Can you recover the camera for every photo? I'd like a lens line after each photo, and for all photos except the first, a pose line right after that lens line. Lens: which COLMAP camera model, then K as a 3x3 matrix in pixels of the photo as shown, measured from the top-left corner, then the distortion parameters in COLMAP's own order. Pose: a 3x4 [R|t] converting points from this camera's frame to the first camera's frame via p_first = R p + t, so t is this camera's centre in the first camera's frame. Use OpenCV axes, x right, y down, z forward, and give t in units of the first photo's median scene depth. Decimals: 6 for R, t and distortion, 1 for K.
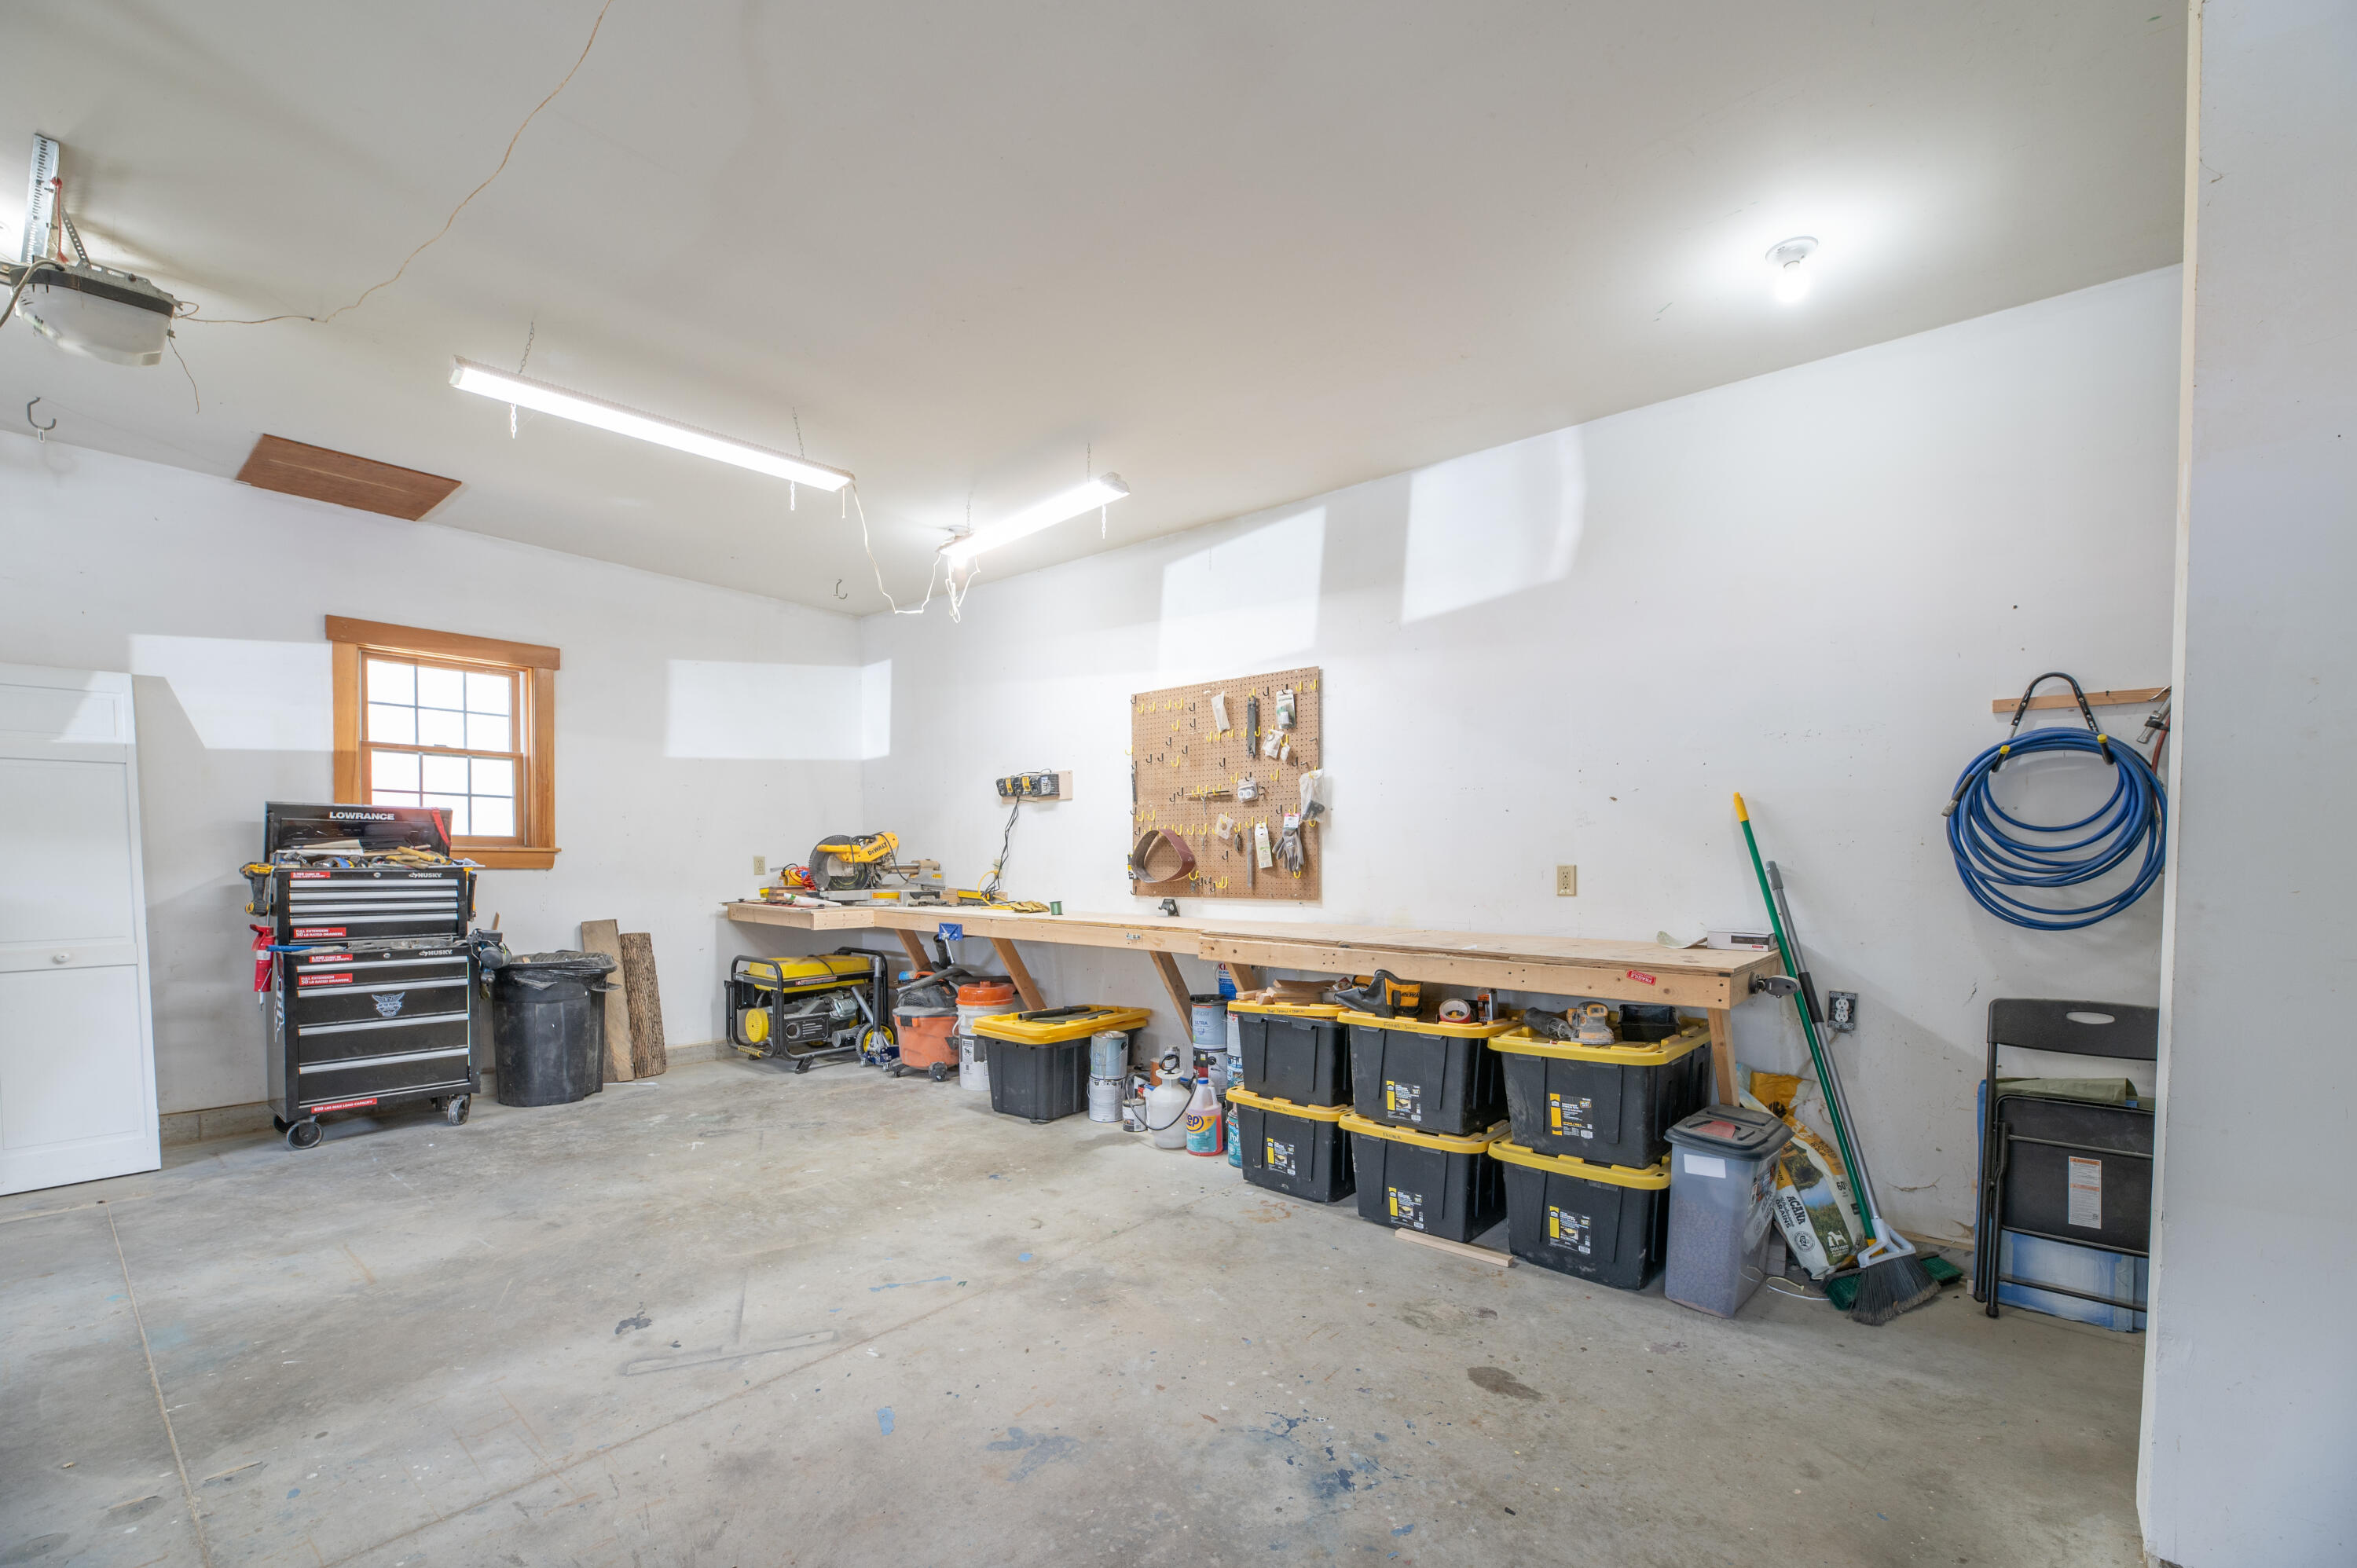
lens RADIAL K [[976.5, 0, 1210.9], [0, 976.5, 889.8], [0, 0, 1]] dist [-0.004931, -0.001232]
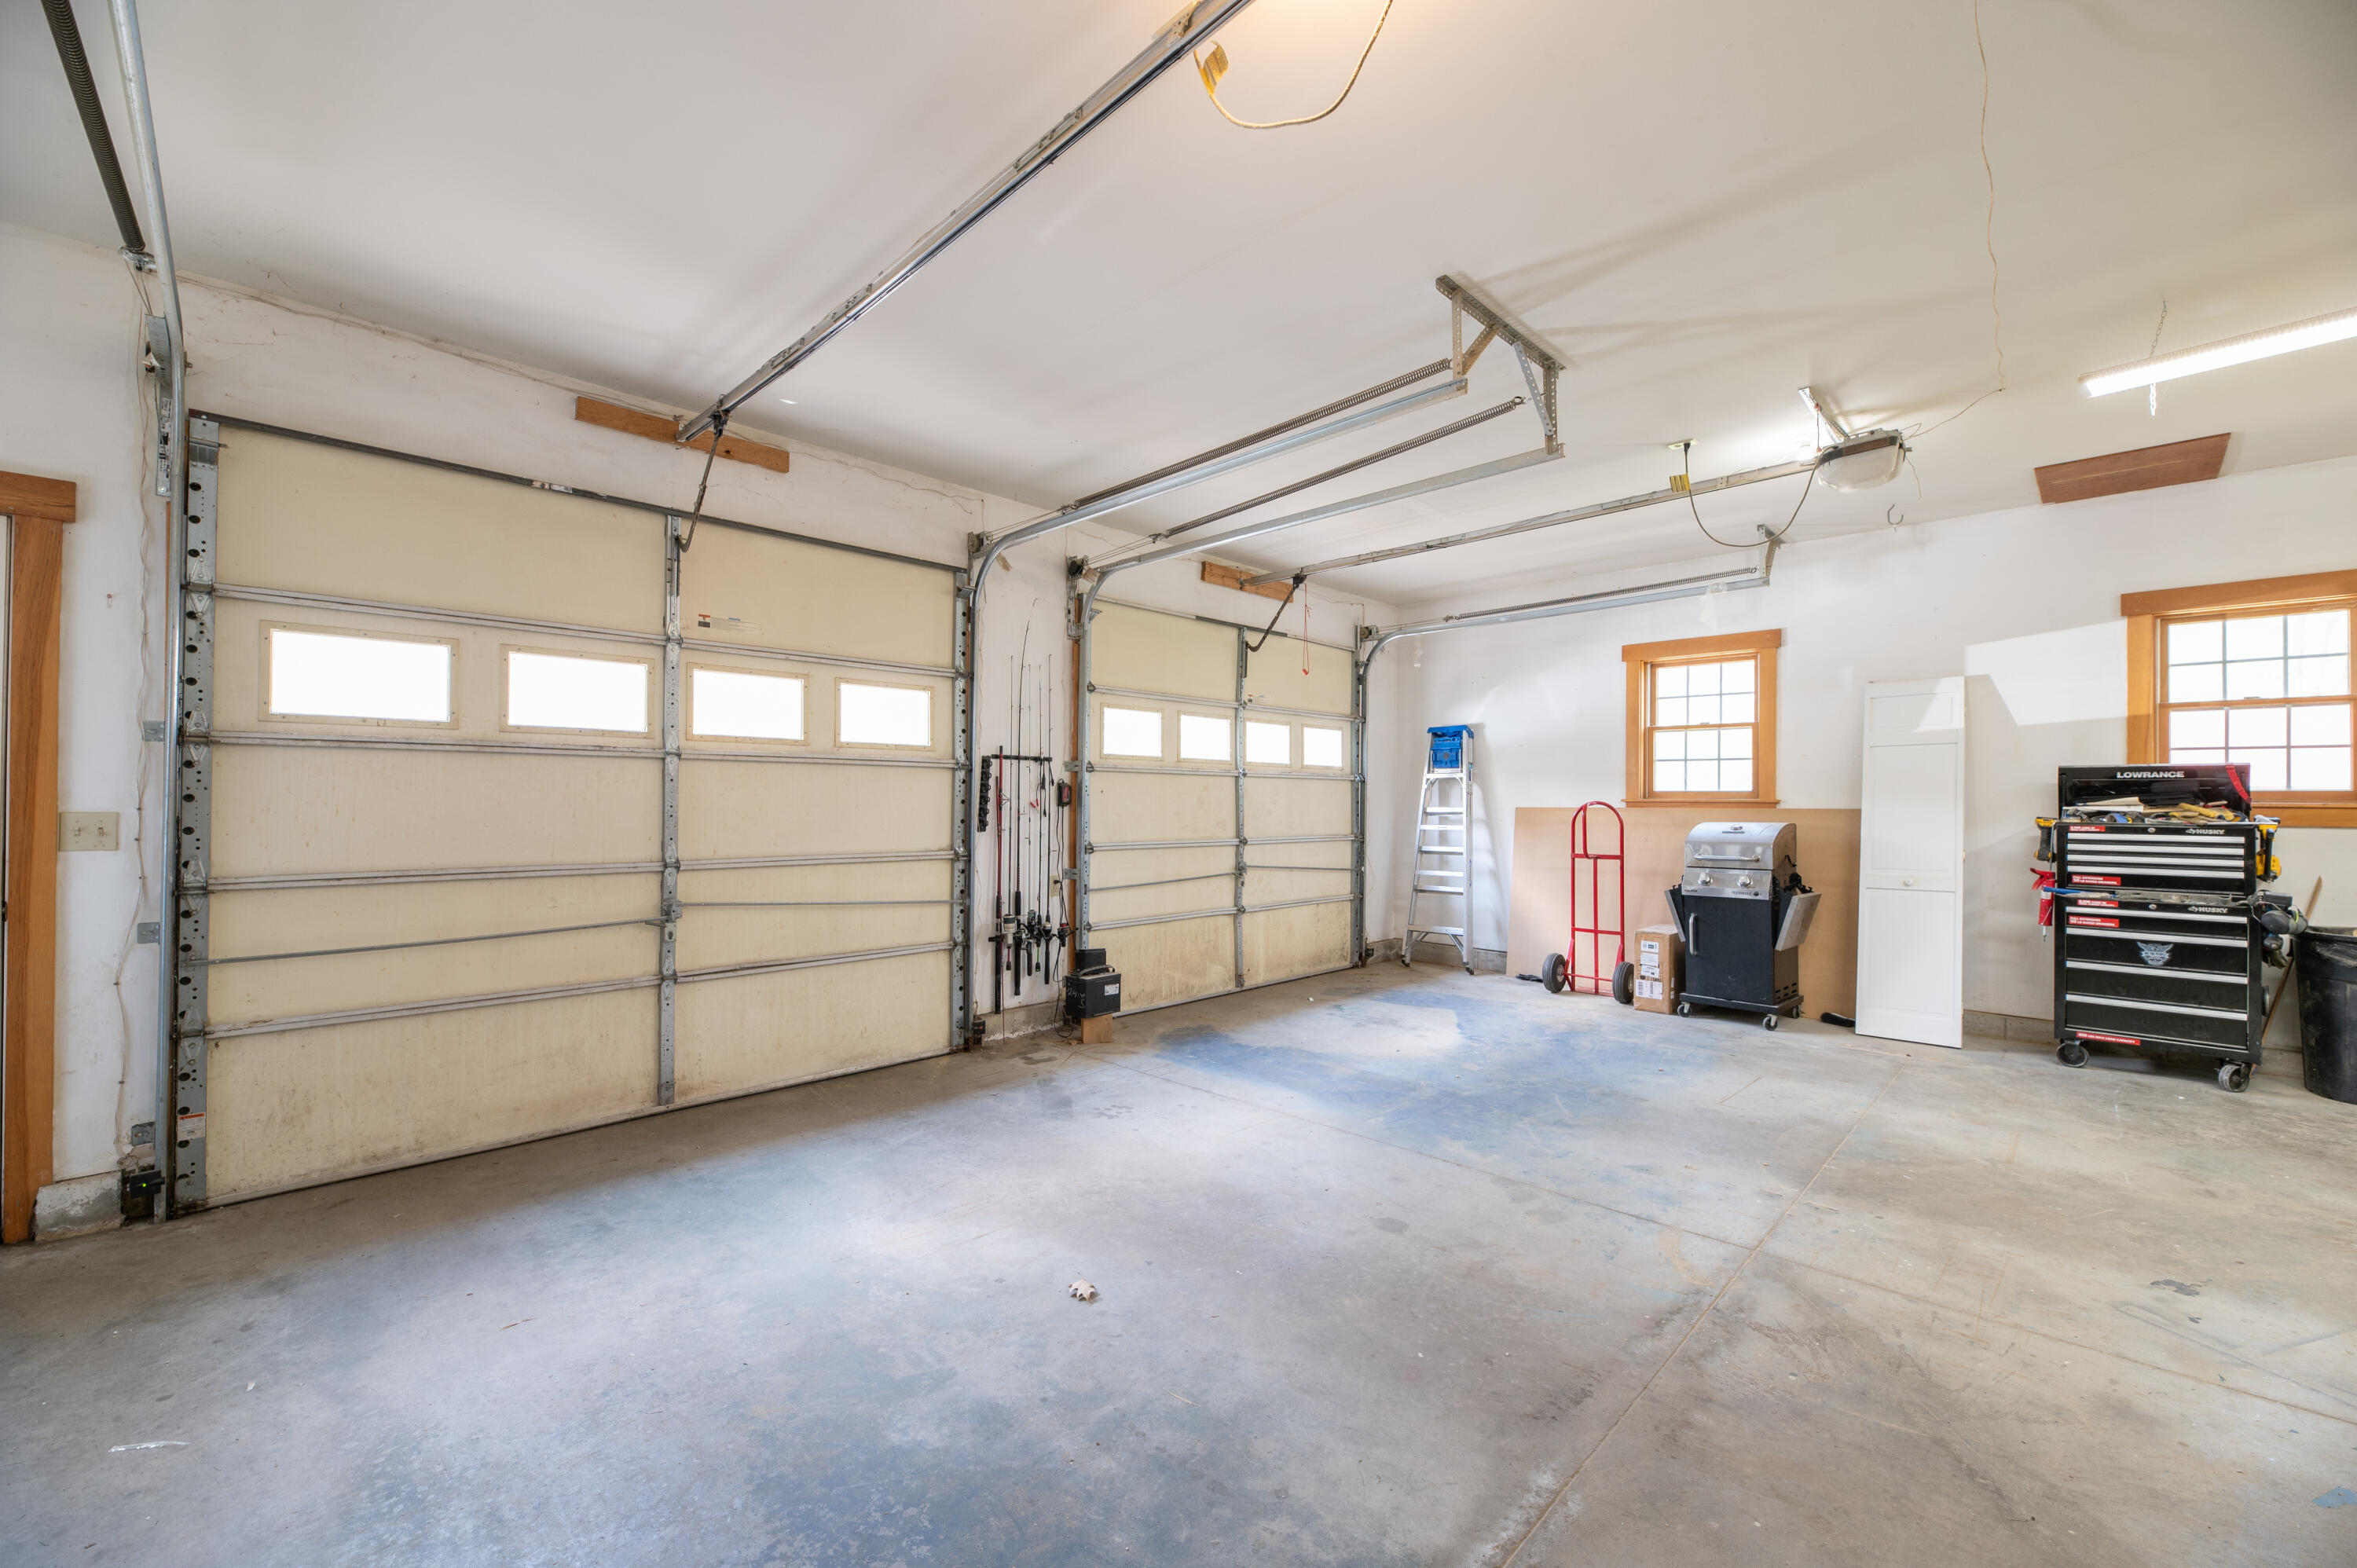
lens RADIAL K [[976.5, 0, 1180.2], [0, 976.5, 794.5], [0, 0, 1]] dist [-0.004931, -0.001232]
pose [[-0.088892, -0.016335, -0.995907, 0.293822], [-0.038850, 0.999162, -0.012921, 0.000684], [0.995283, 0.037542, -0.089453, 0.041408]]
